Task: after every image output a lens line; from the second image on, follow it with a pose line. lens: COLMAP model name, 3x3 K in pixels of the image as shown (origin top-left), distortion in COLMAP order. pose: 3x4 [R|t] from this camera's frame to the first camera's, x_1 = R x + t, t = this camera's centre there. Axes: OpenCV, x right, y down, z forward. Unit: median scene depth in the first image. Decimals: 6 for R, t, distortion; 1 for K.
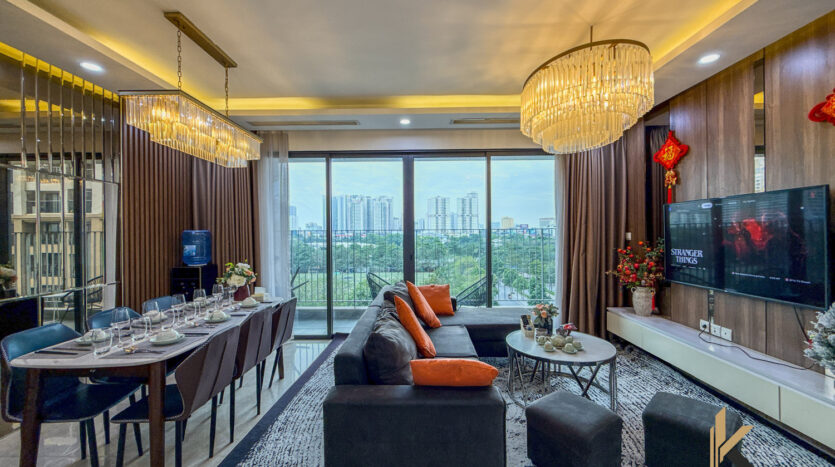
lens RADIAL K [[345.9, 0, 417.5], [0, 345.9, 233.5], [0, 0, 1]] dist [-0.002172, 0.007620]
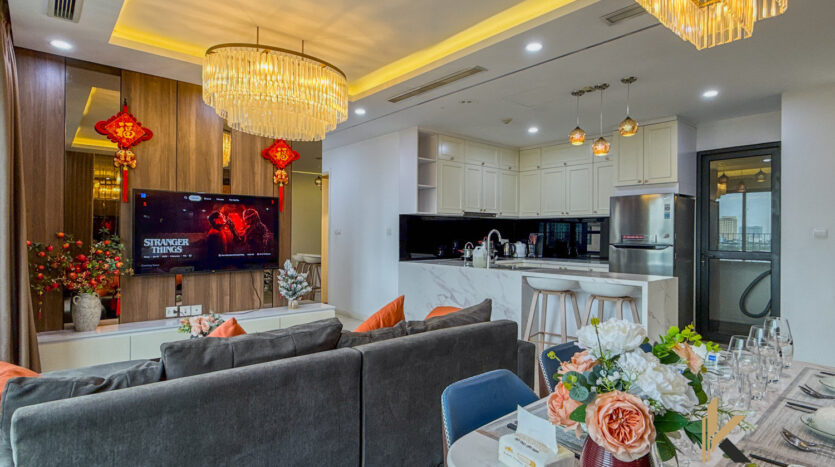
lens RADIAL K [[436.6, 0, 425.8], [0, 436.6, 232.1], [0, 0, 1]] dist [-0.001375, -0.000025]
pose [[-0.668222, 0.005728, 0.743940, -0.638613], [-0.001496, 0.999958, -0.009042, 0.036147], [-0.743960, -0.007155, -0.668185, 1.269446]]
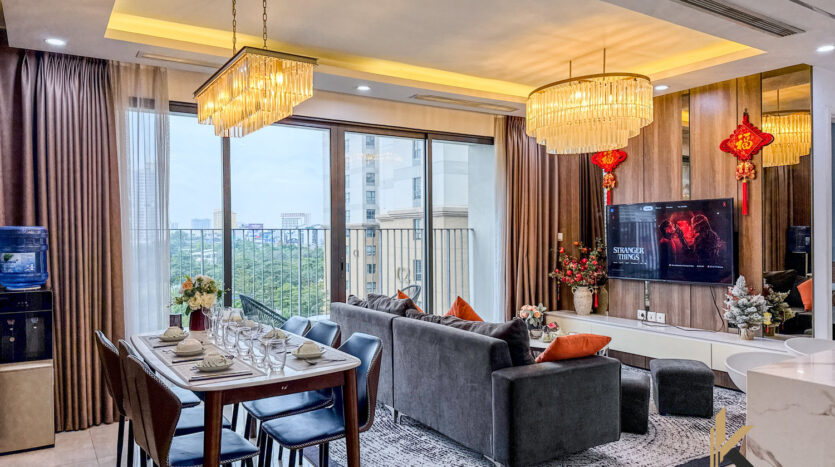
lens RADIAL K [[614.4, 0, 430.7], [0, 614.4, 236.0], [0, 0, 1]] dist [0.073070, -0.002293]
pose [[0.823174, 0.000287, 0.567789, -0.855587], [0.003353, 0.999980, -0.005367, 0.017610], [-0.567779, 0.006322, 0.823157, -0.264213]]
